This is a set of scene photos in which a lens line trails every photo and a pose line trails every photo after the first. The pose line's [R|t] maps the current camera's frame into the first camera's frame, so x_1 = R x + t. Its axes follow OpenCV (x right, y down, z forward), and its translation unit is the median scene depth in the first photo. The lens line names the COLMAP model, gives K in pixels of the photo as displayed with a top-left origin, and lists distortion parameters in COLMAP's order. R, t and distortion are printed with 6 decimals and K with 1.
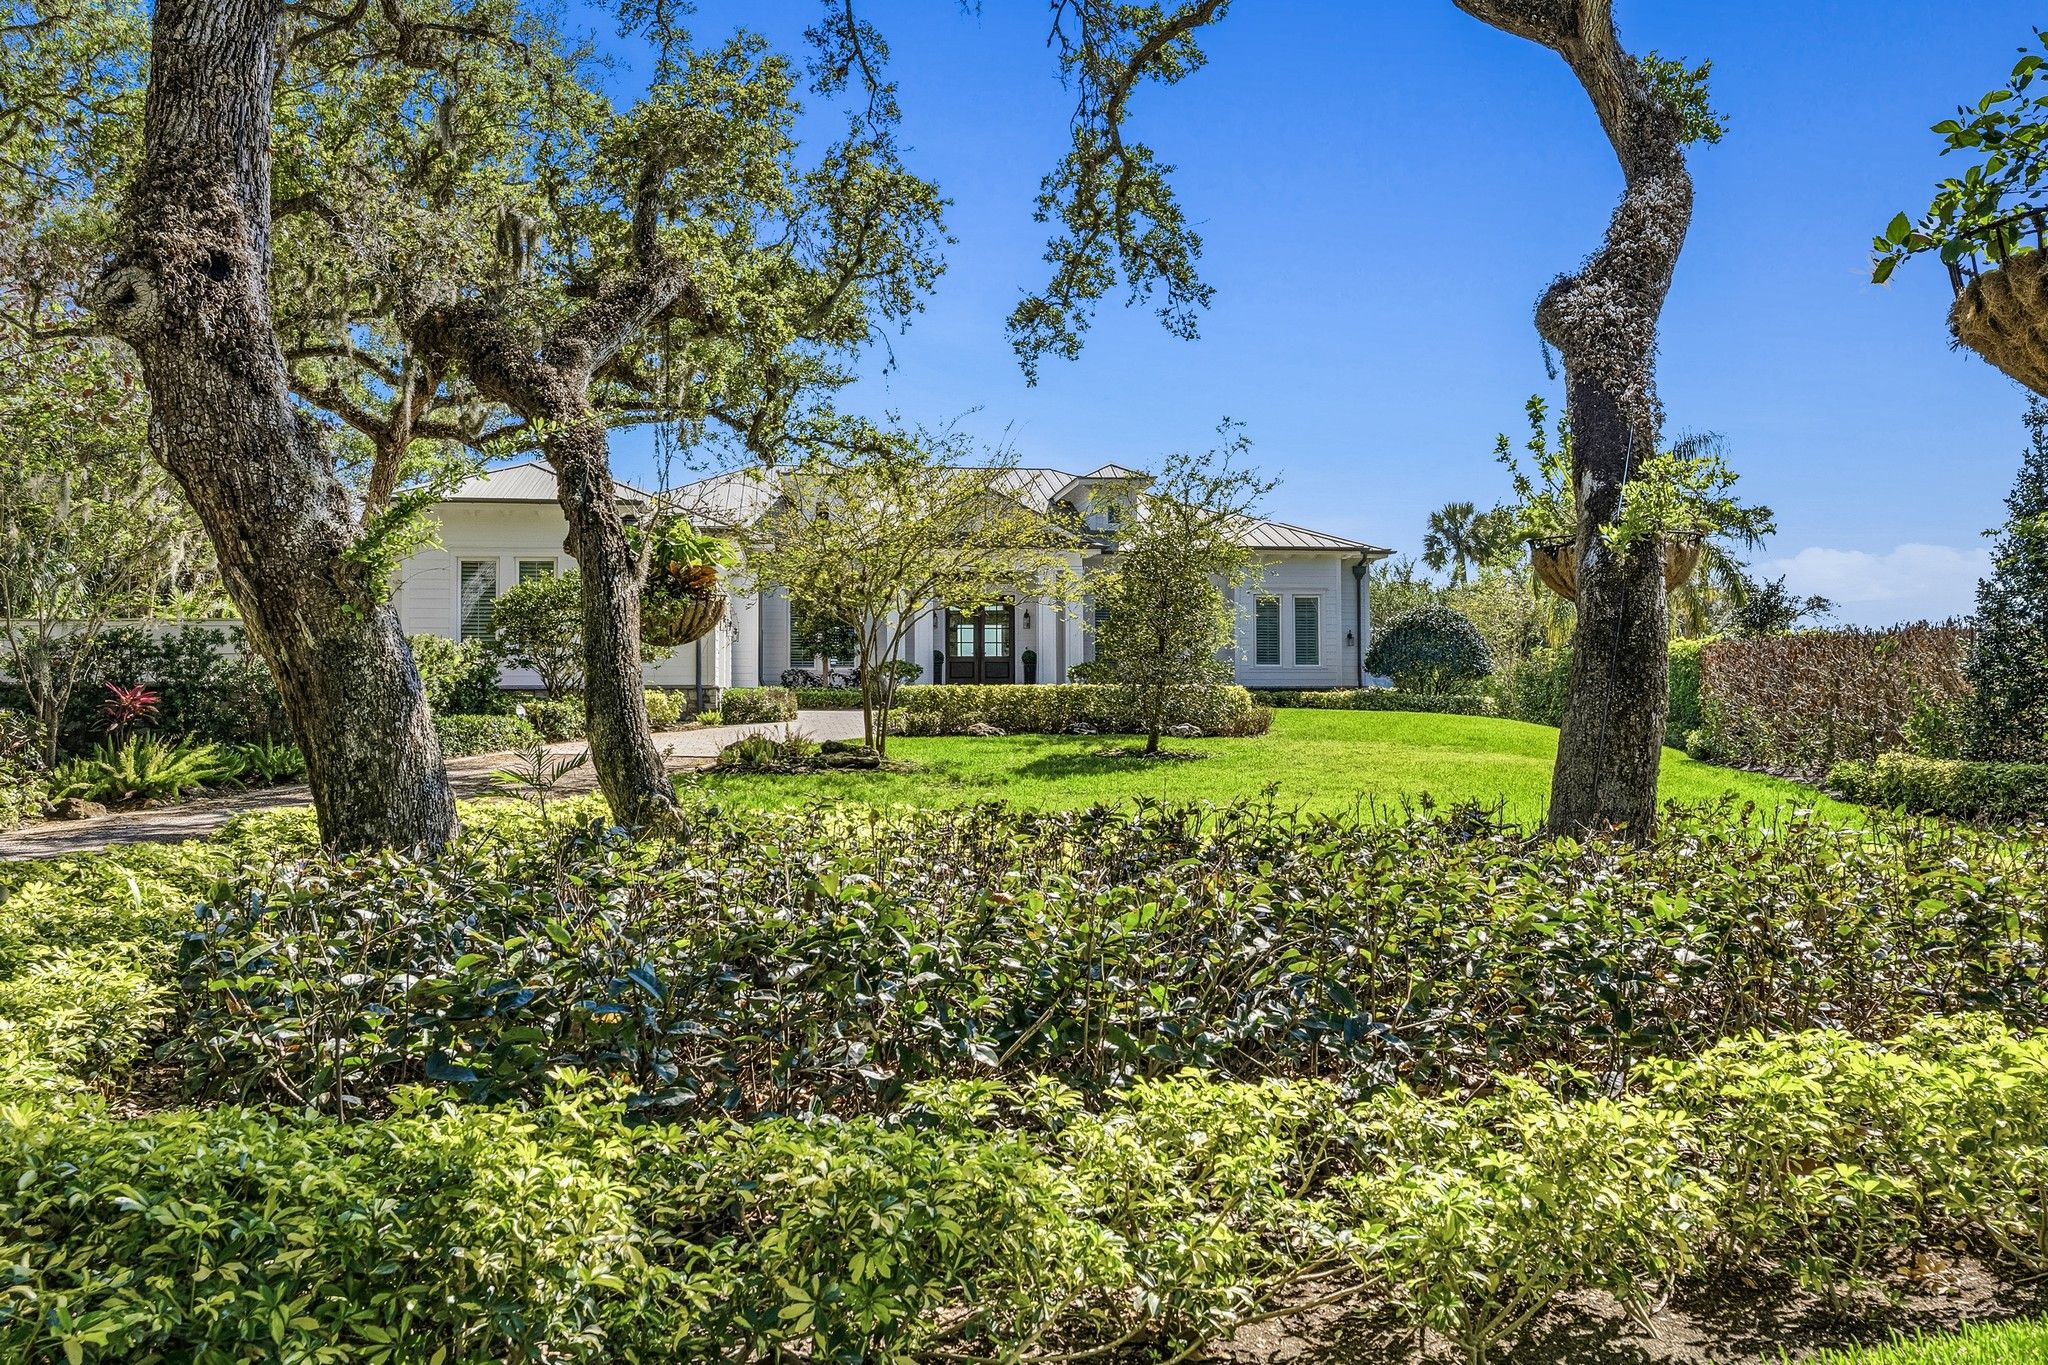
lens RADIAL K [[1741.9, 0, 1024.4], [0, 1741.9, 678.3], [0, 0, 1]] dist [-0.010990, -0.005395]
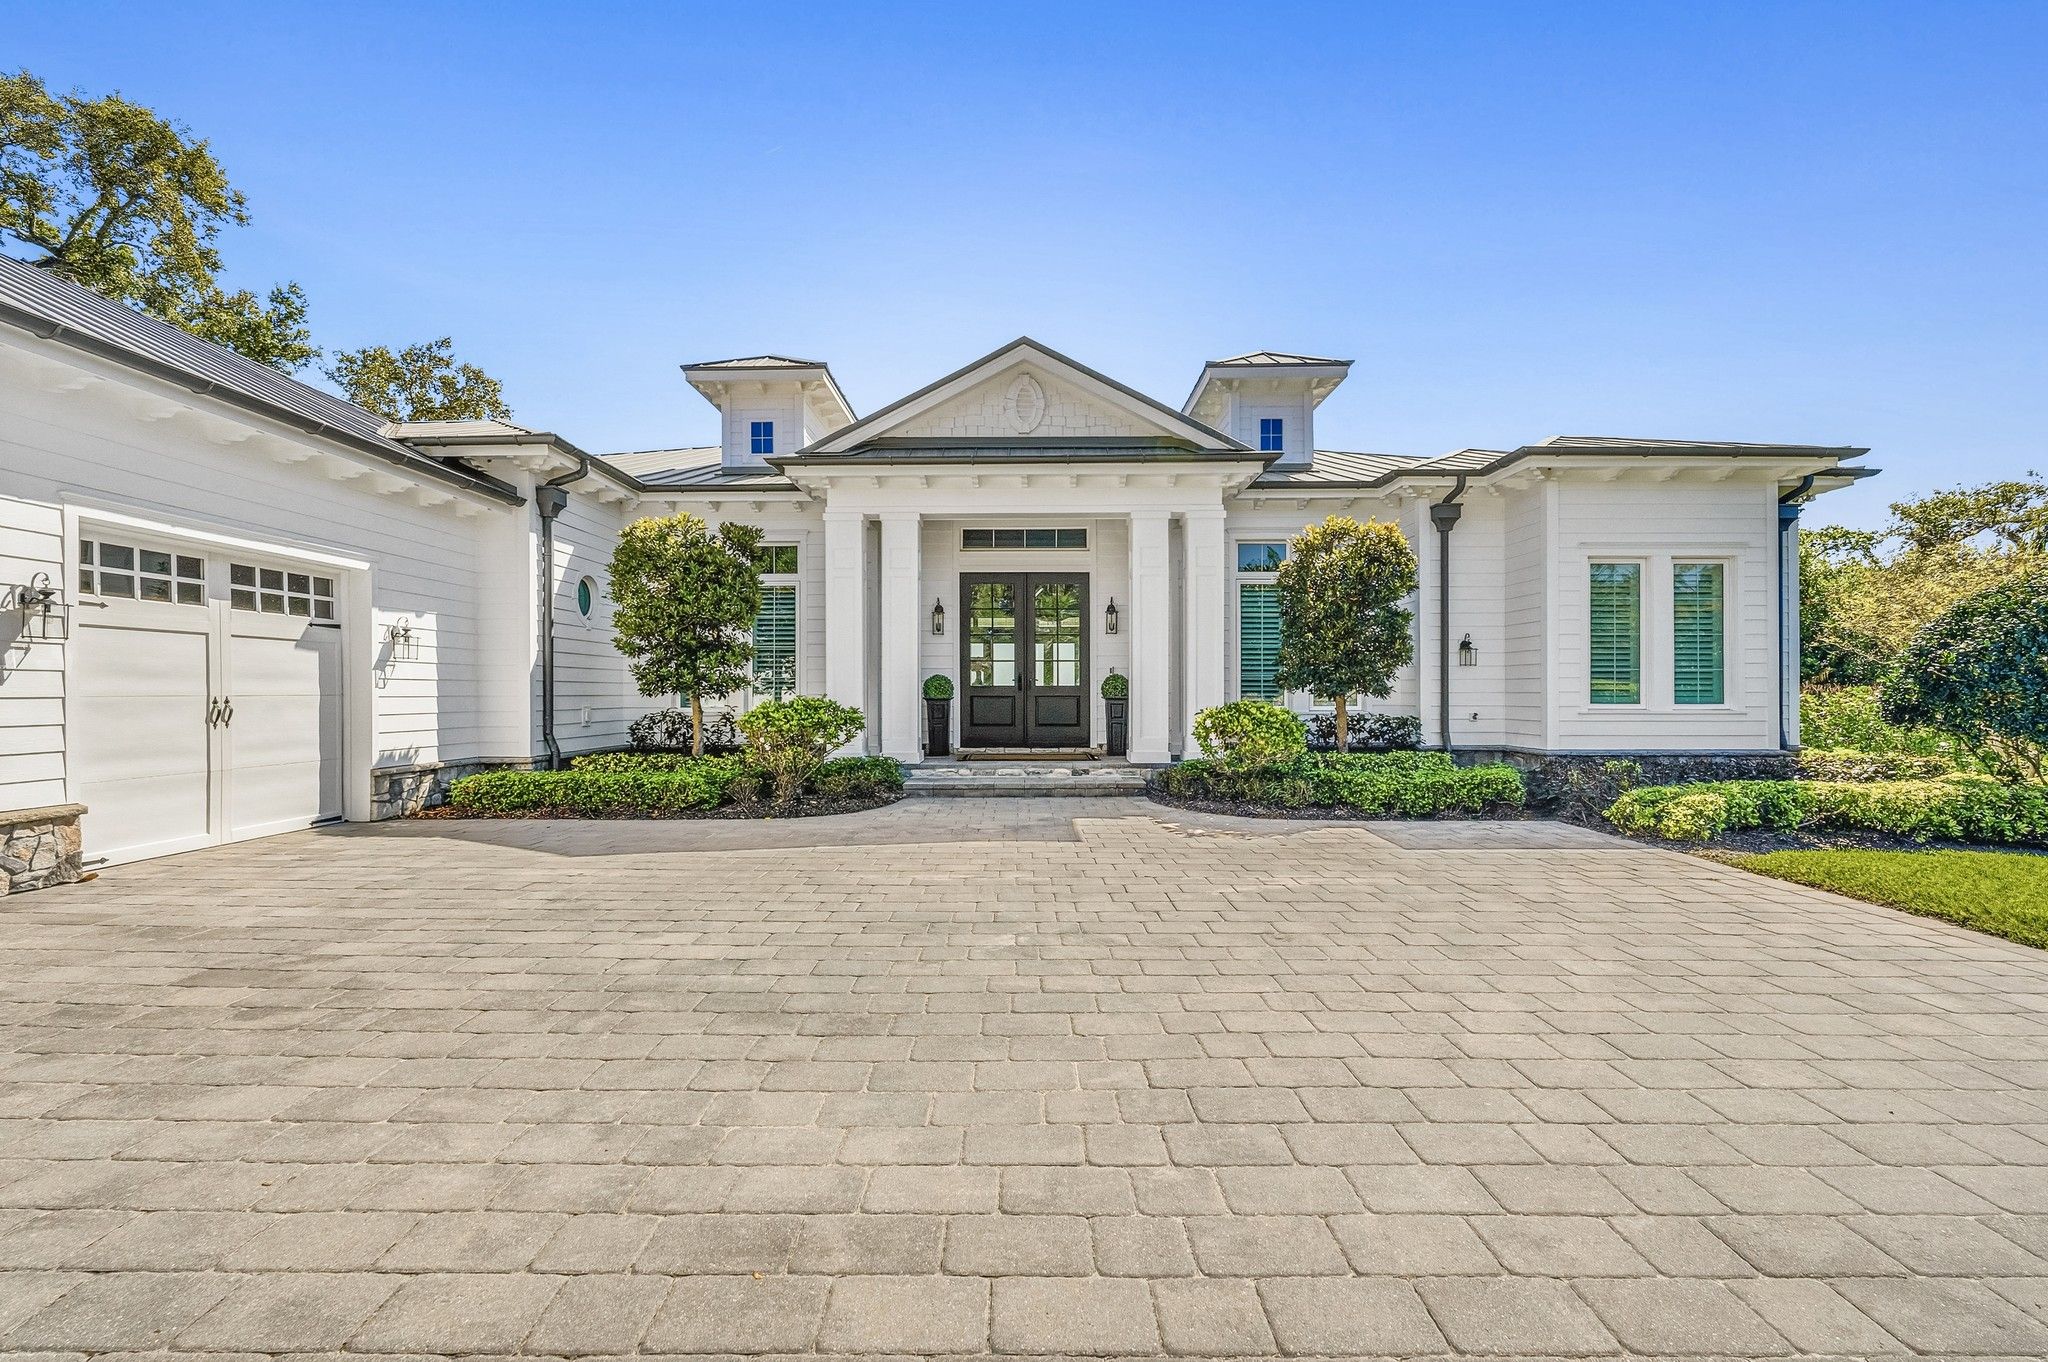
lens RADIAL K [[917.7, 0, 1021.6], [0, 917.7, 691.3], [0, 0, 1]] dist [-0.005269, 0.001716]
pose [[0.990736, 0.000377, -0.135802, 0.013156], [0.000666, 0.999971, 0.007633, -0.014466], [0.135801, -0.007653, 0.990707, 0.771619]]
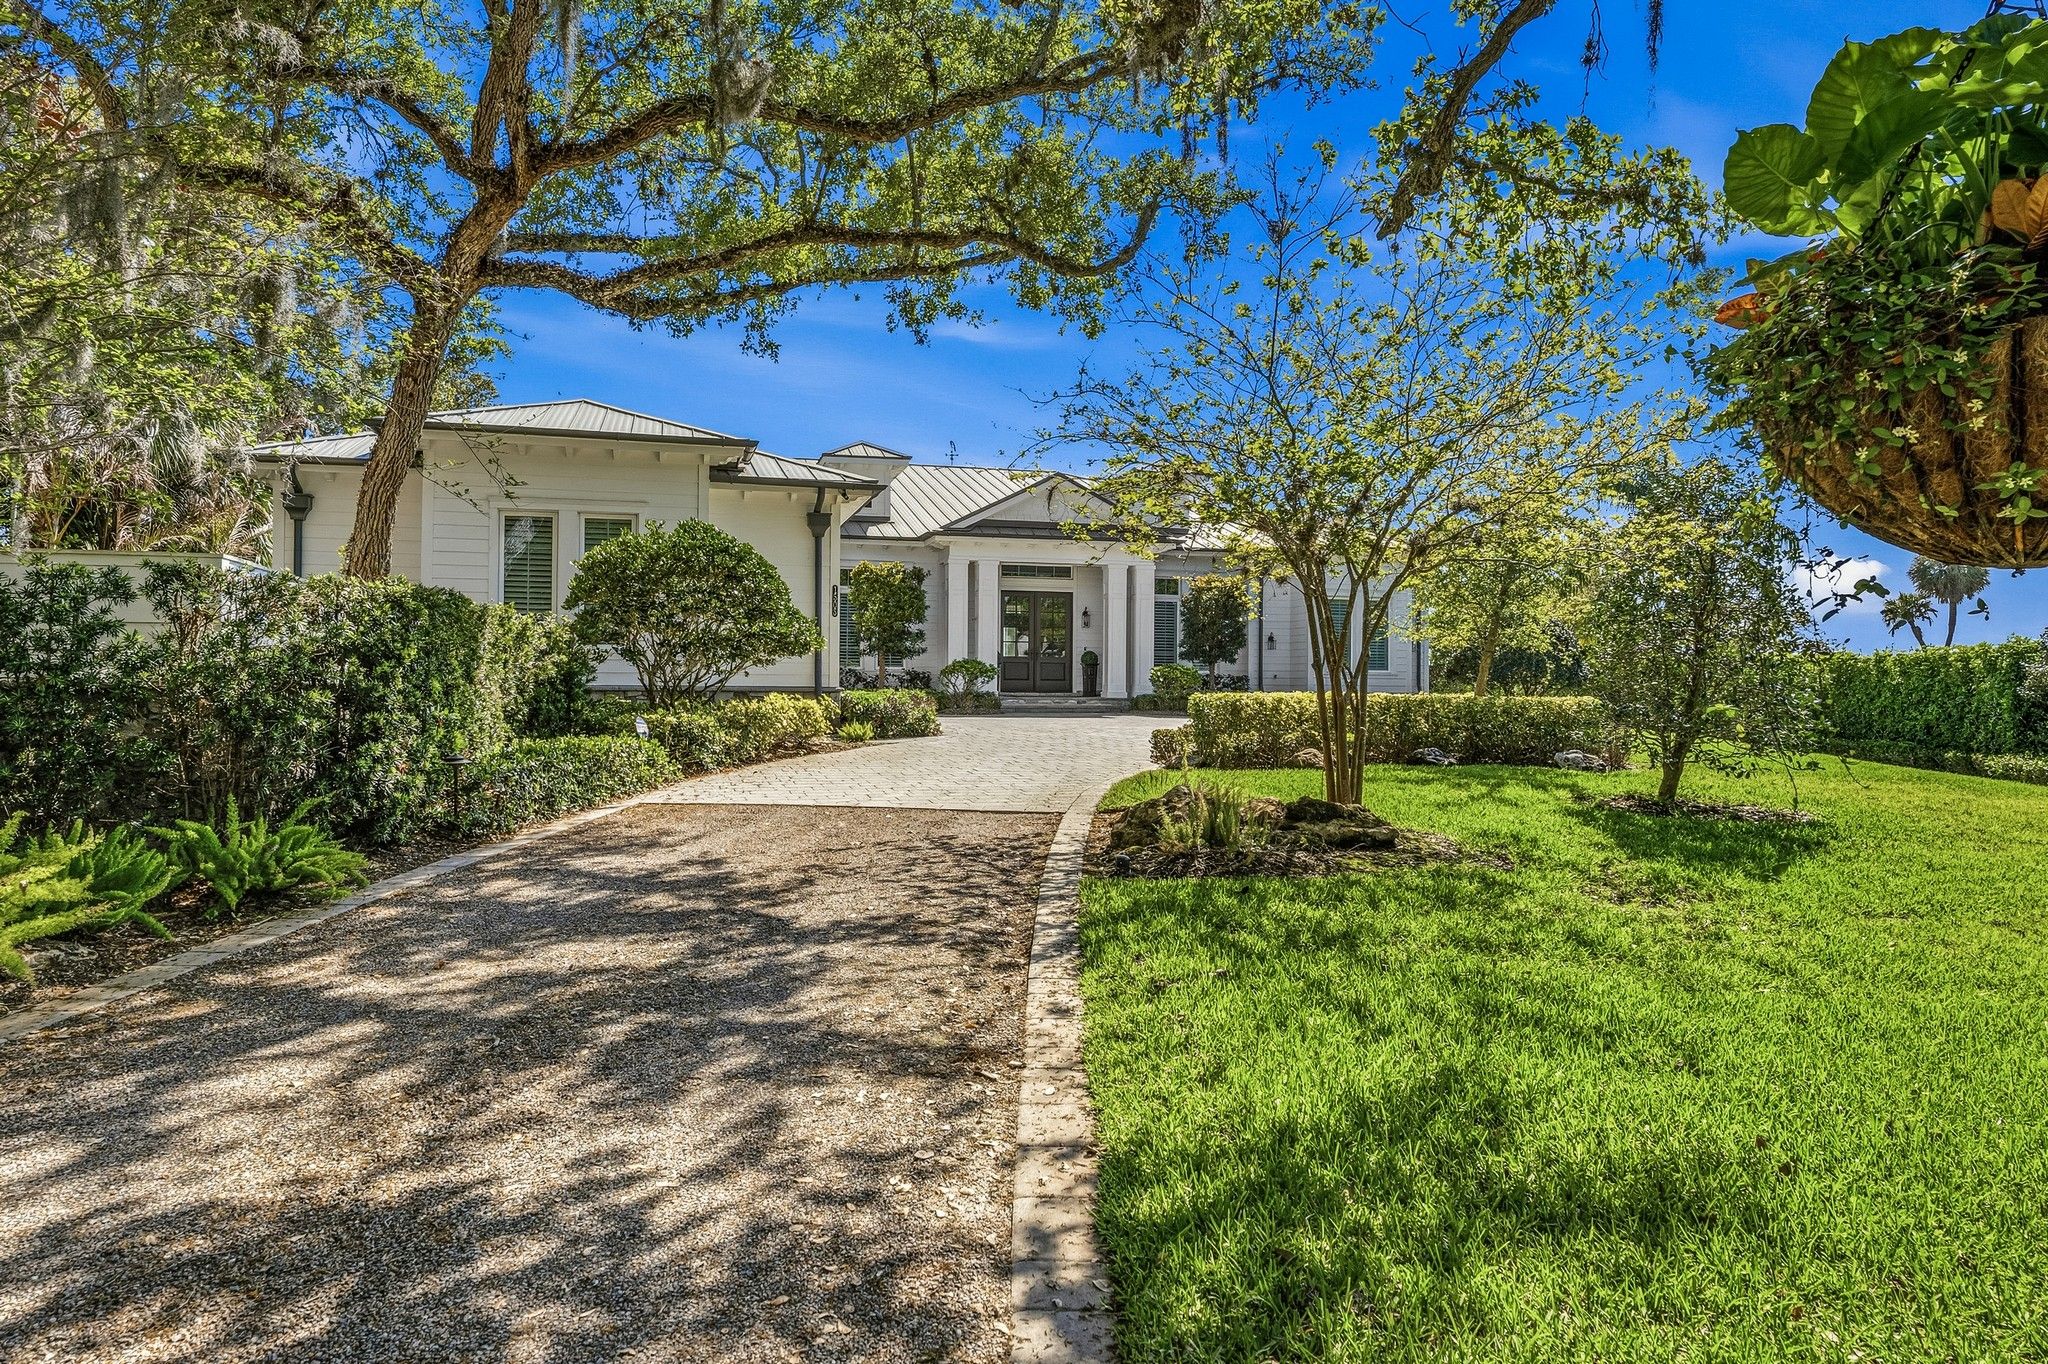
lens RADIAL K [[1360.2, 0, 1037.3], [0, 1360.2, 671.8], [0, 0, 1]] dist [0.004259, 0.004519]
pose [[0.990362, 0.013347, 0.137856, -0.134421], [-0.012606, 0.999901, -0.006244, -0.000403], [-0.137926, 0.004446, 0.990433, 0.301274]]
